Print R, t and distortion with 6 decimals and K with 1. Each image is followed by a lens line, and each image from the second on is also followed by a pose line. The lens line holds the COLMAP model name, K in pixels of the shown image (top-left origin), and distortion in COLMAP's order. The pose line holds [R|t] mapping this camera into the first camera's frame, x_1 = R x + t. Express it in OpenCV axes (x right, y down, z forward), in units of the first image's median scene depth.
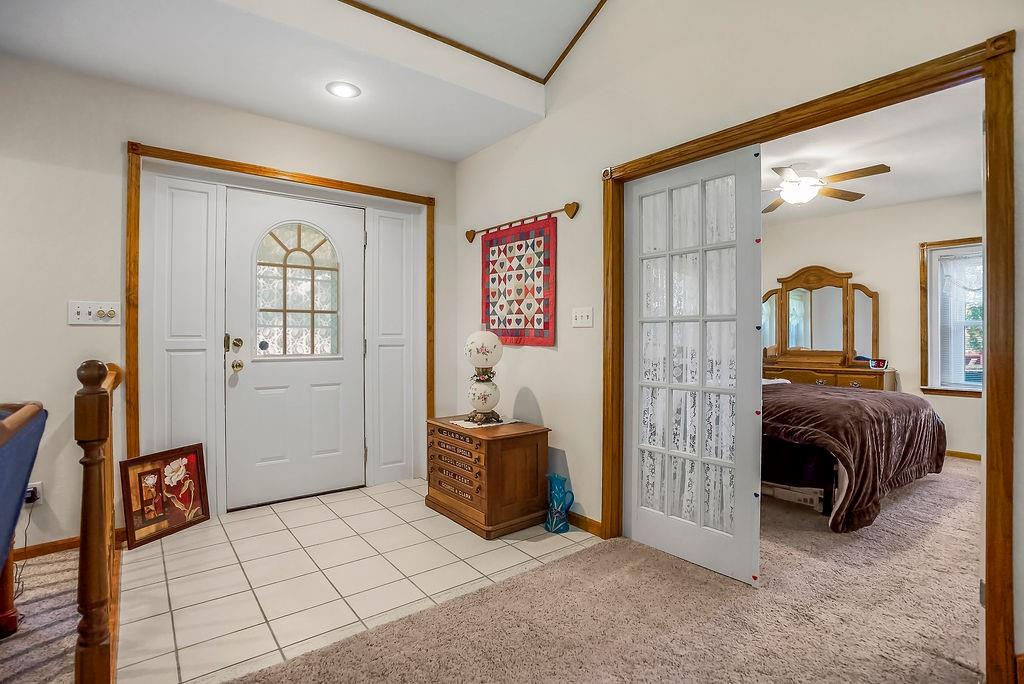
lens RADIAL K [[478.0, 0, 516.7], [0, 478.0, 343.7], [0, 0, 1]] dist [-0.048300, 0.025308]
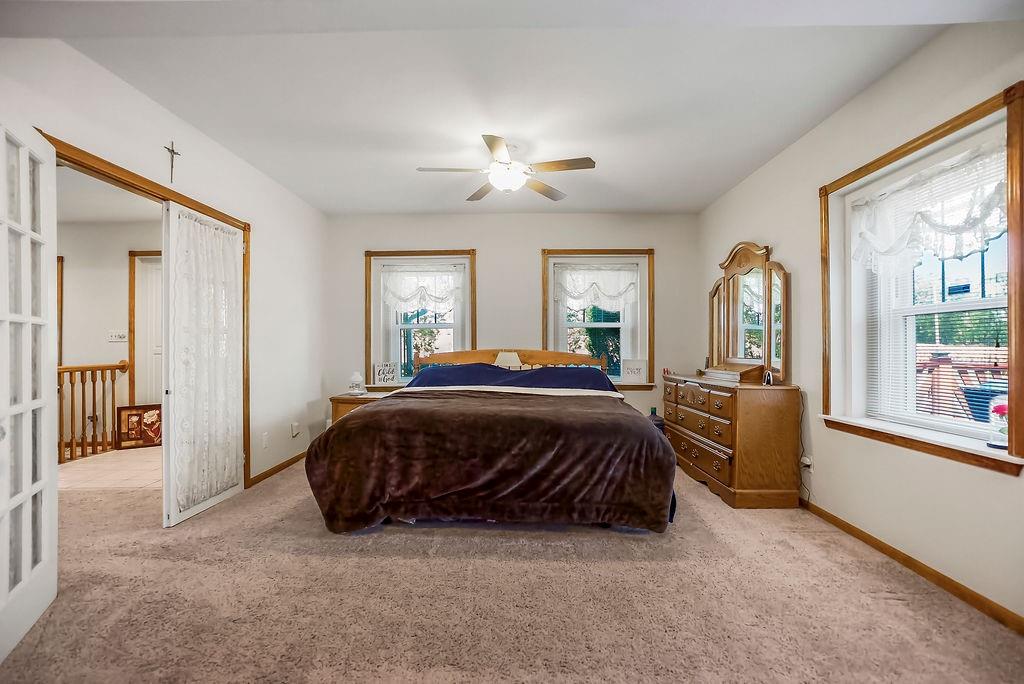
lens RADIAL K [[478.0, 0, 516.7], [0, 478.0, 343.7], [0, 0, 1]] dist [-0.048300, 0.025308]
pose [[0.782290, -0.008481, -0.622856, 1.715130], [0.003815, 0.999954, -0.008824, -0.004781], [0.622902, 0.004526, 0.782287, 0.443580]]
